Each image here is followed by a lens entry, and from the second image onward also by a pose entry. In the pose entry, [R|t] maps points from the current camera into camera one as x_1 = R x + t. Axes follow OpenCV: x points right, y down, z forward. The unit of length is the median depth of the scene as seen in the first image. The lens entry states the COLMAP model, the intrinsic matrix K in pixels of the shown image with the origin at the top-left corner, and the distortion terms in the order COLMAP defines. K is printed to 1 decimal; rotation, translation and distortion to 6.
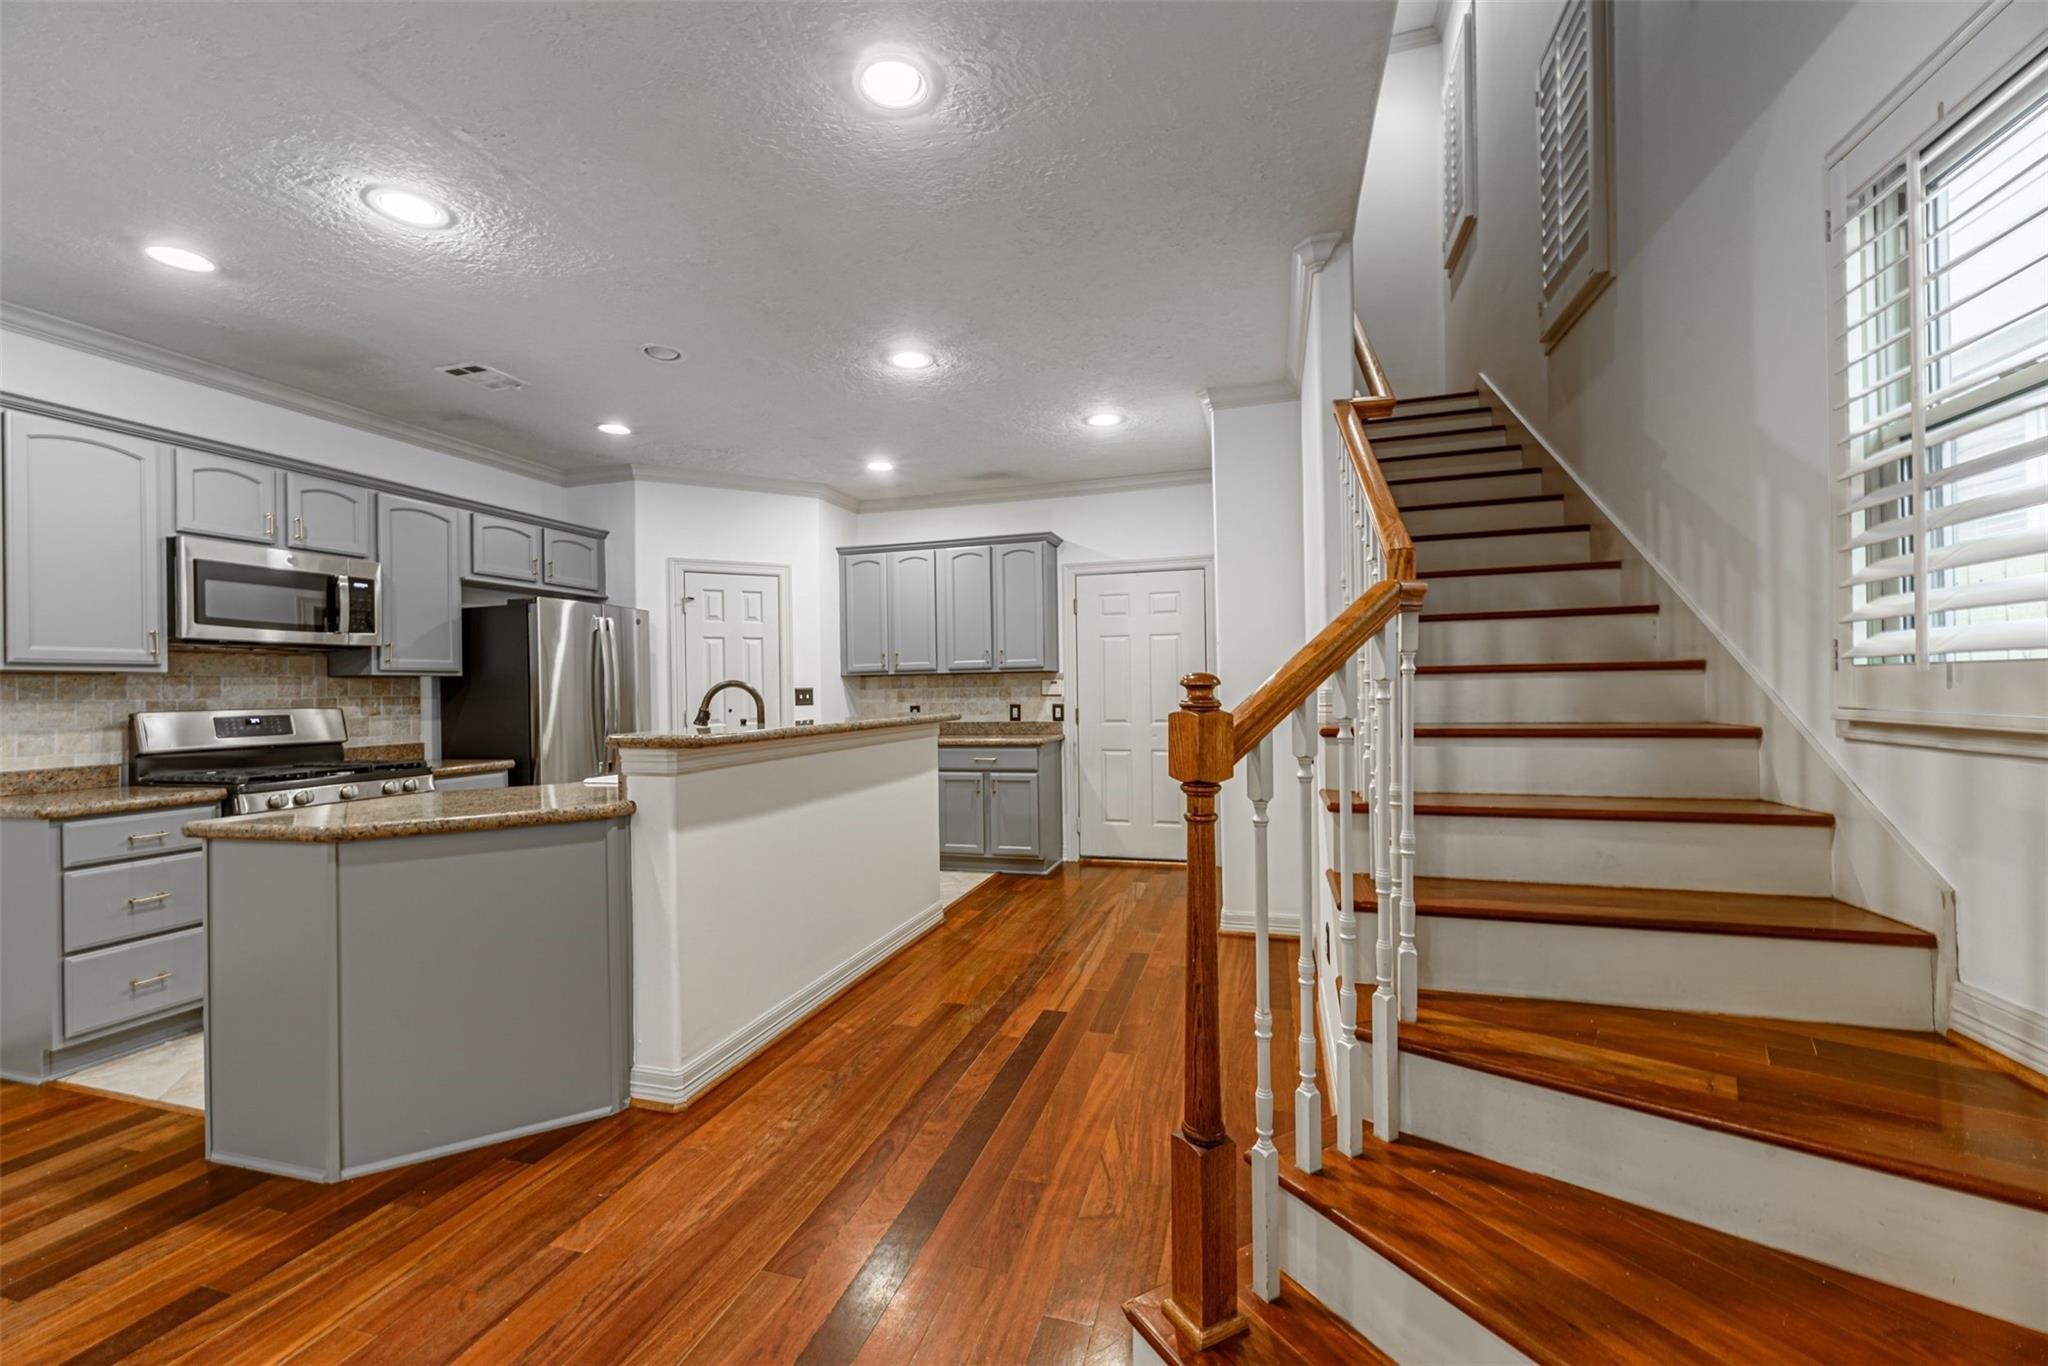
lens RADIAL K [[828.2, 0, 1014.5], [0, 828.2, 684.7], [0, 0, 1]] dist [-0.000721, -0.000032]
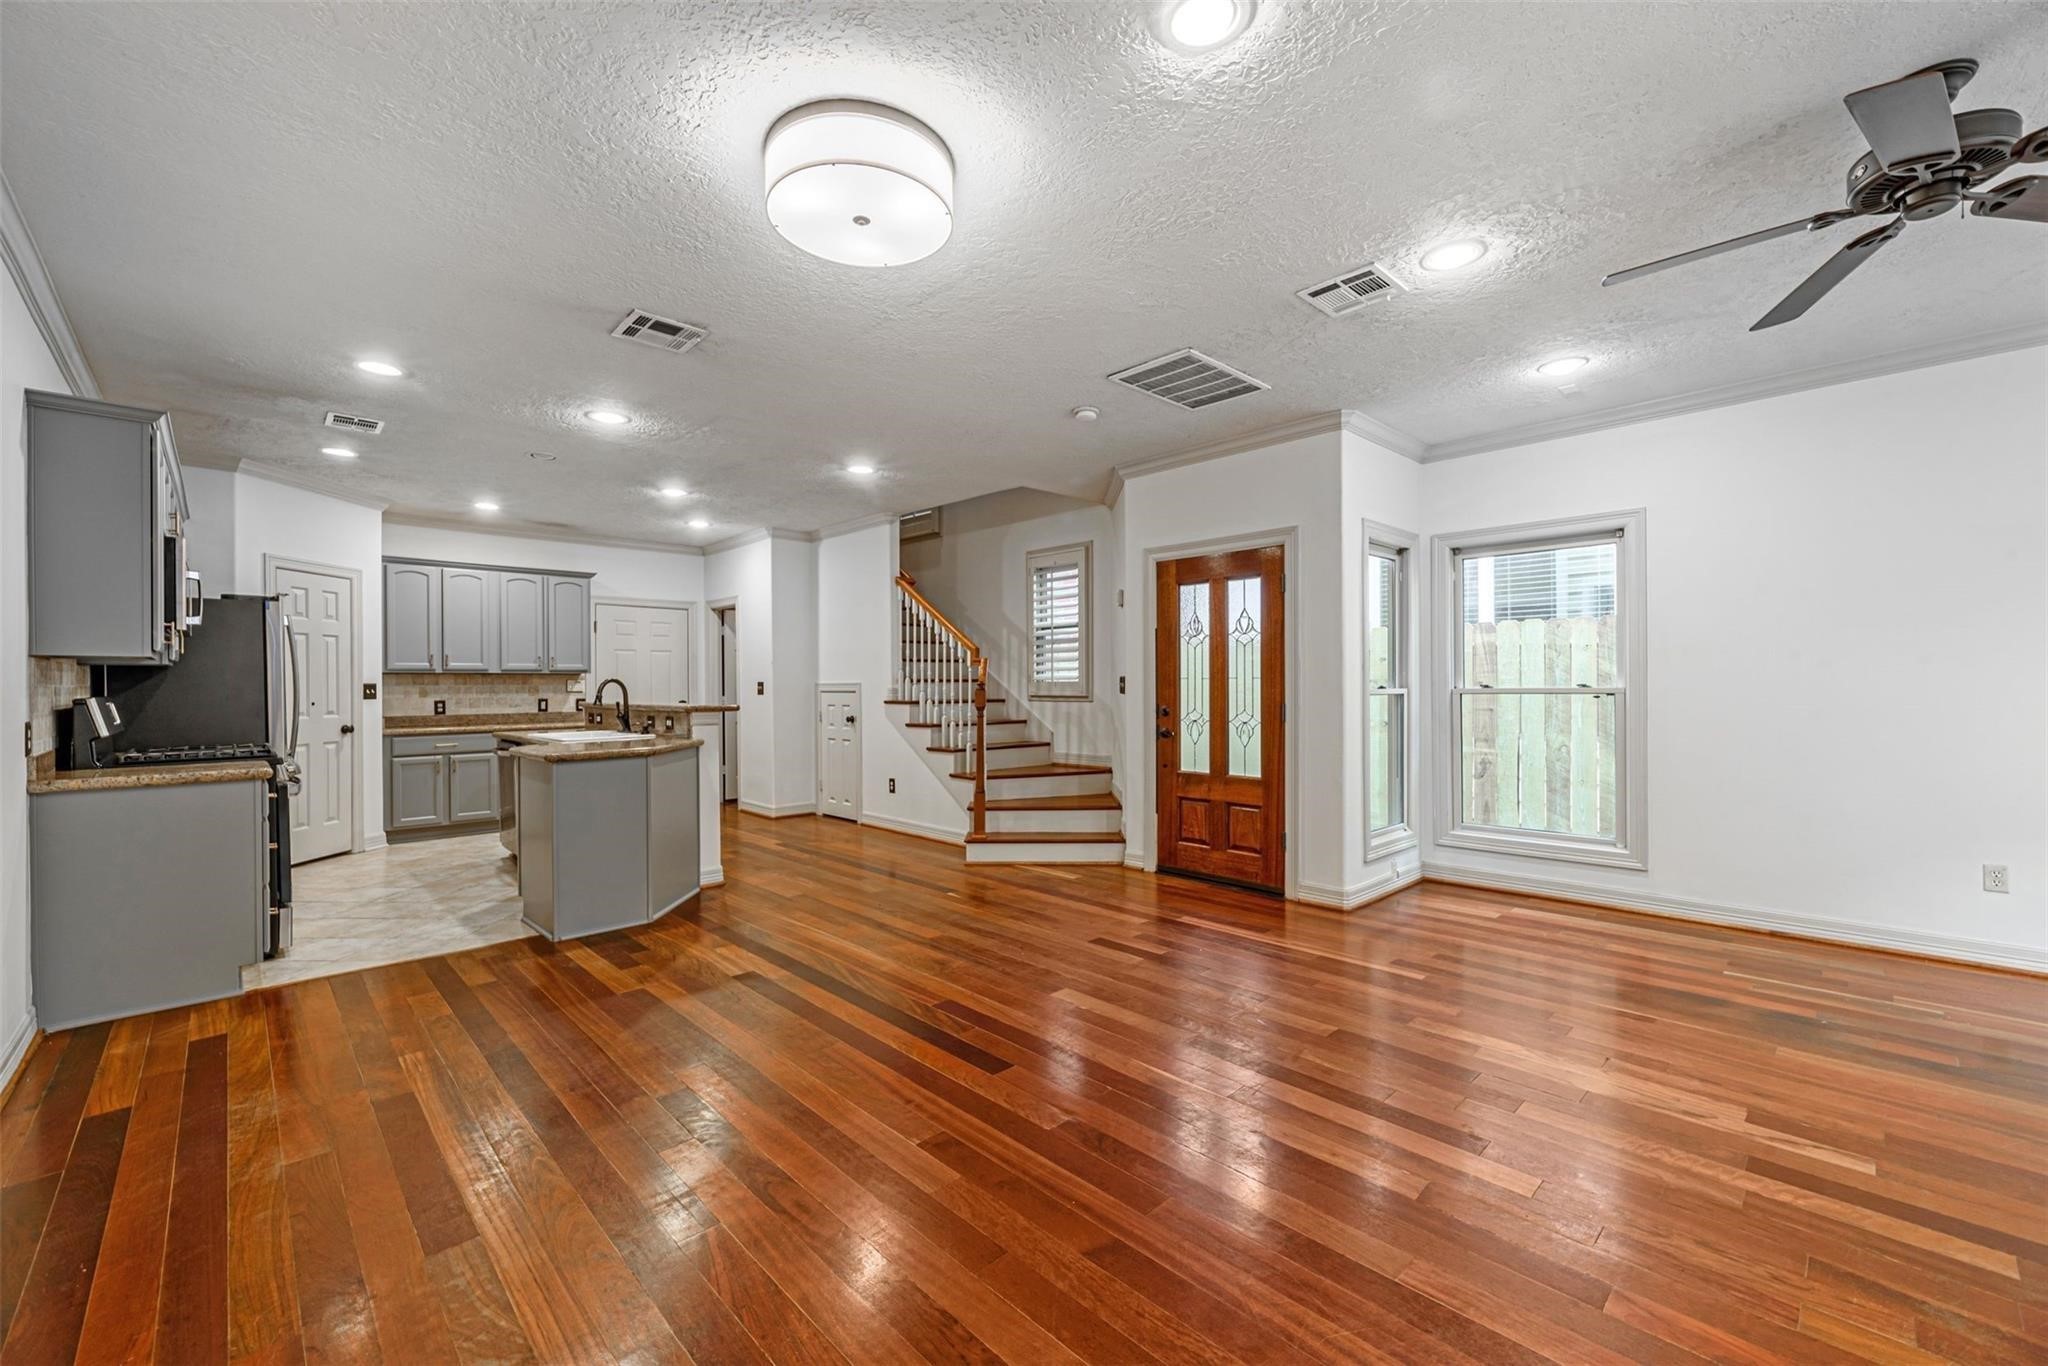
lens RADIAL K [[828.2, 0, 1028.1], [0, 828.2, 689.5], [0, 0, 1]] dist [-0.000721, -0.000032]
pose [[0.484616, 0.008948, 0.874681, -1.041074], [-0.007507, 0.999953, -0.006070, 0.015568], [-0.874695, -0.003624, 0.484661, -0.386761]]
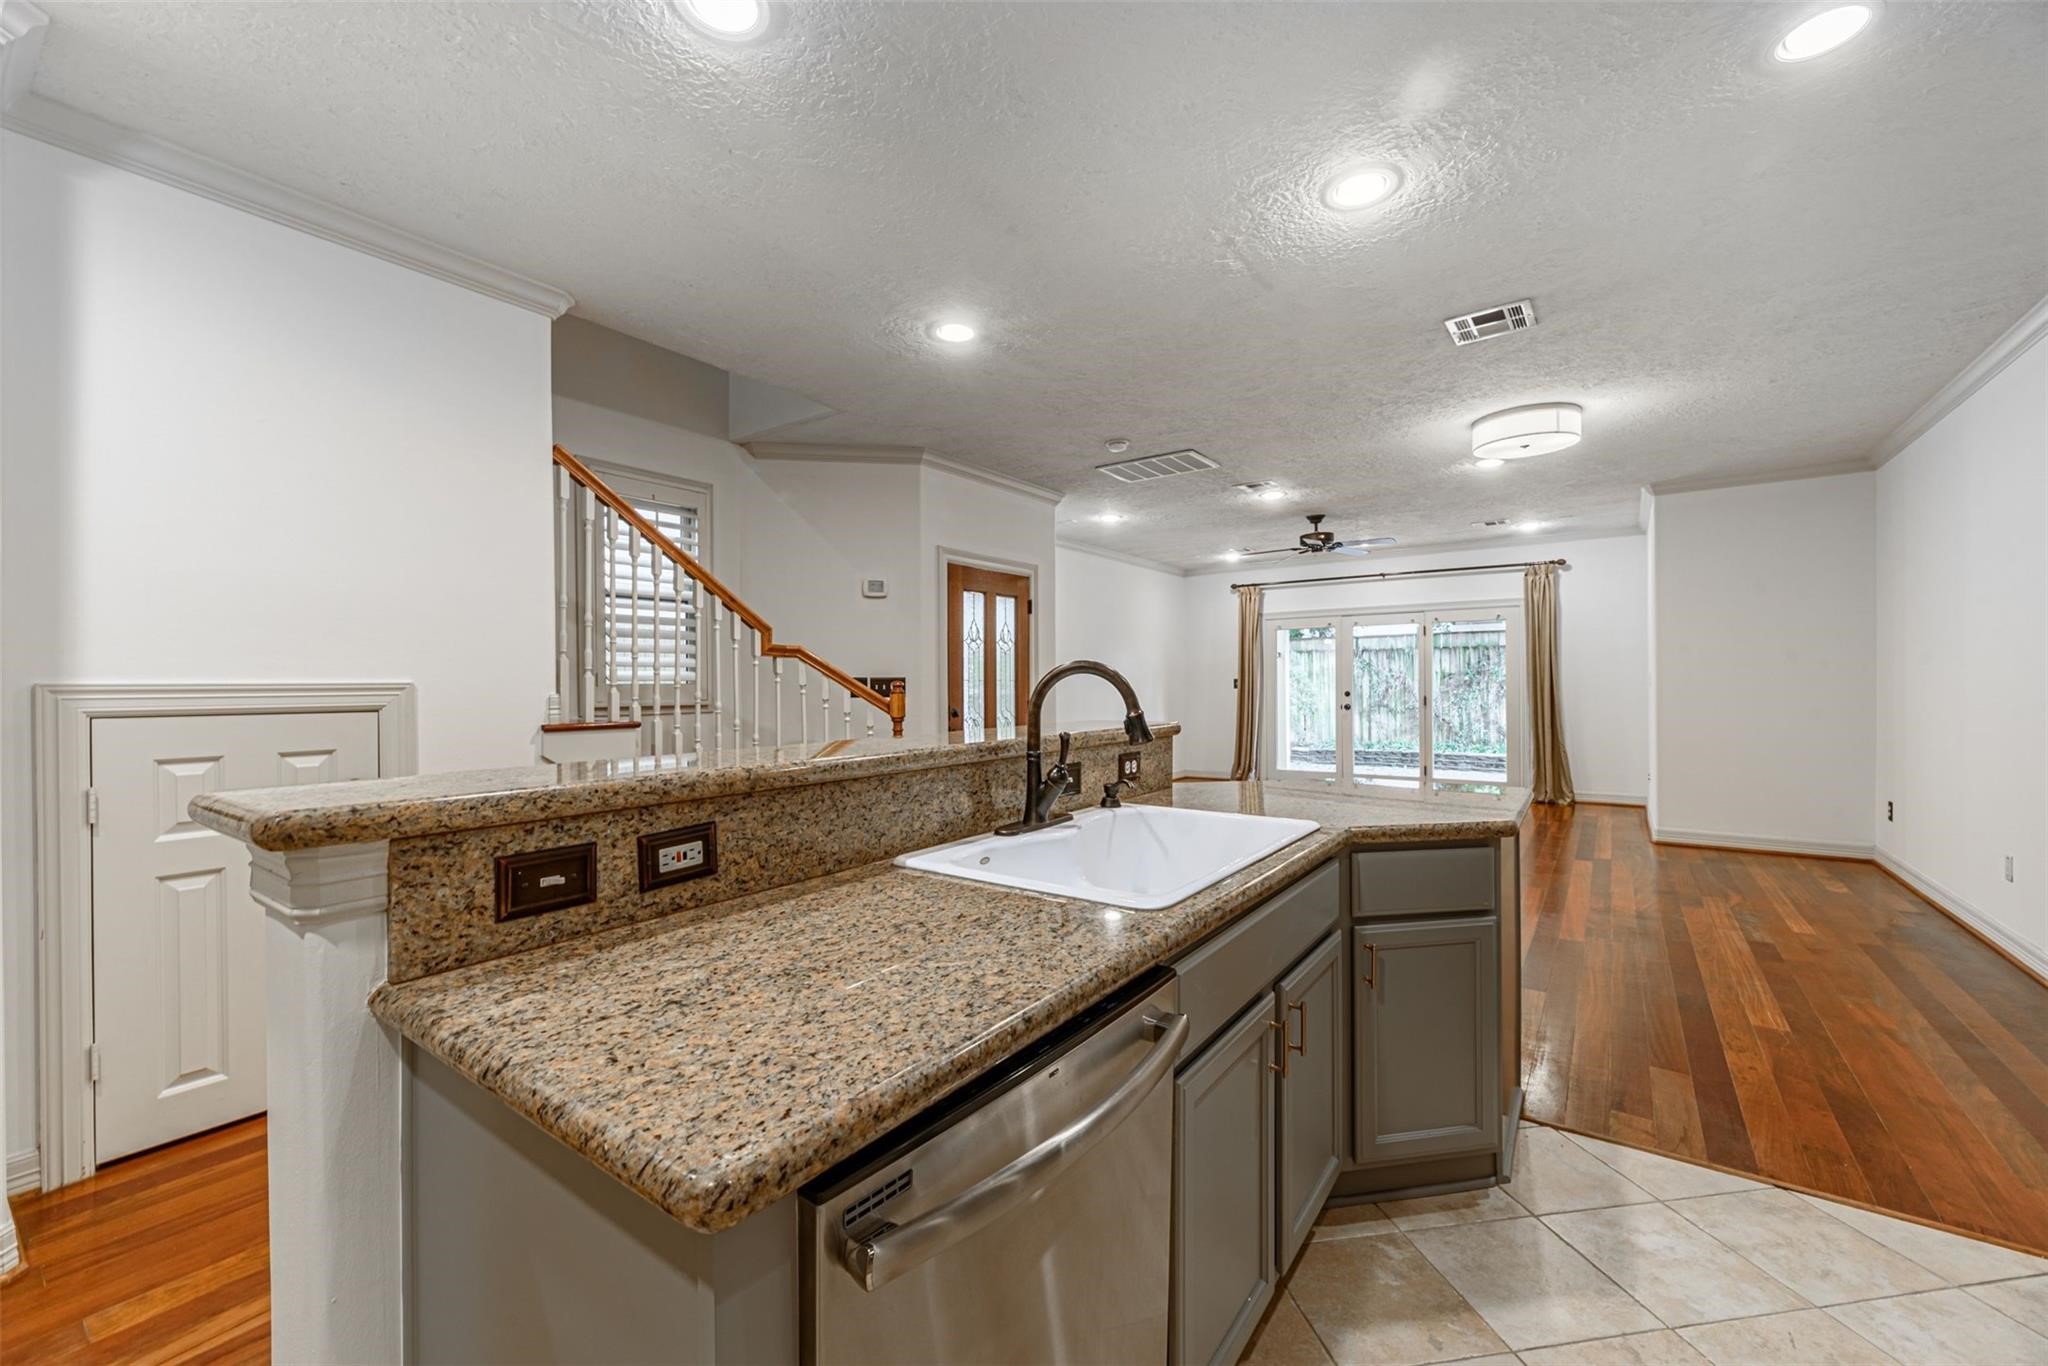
lens RADIAL K [[828.2, 0, 1015.9], [0, 828.2, 687.1], [0, 0, 1]] dist [-0.000721, -0.000032]
pose [[-0.946720, 0.024131, 0.321154, -0.355456], [0.022962, 0.999709, -0.007428, 0.011561], [-0.321240, 0.000343, -0.946998, 1.160423]]
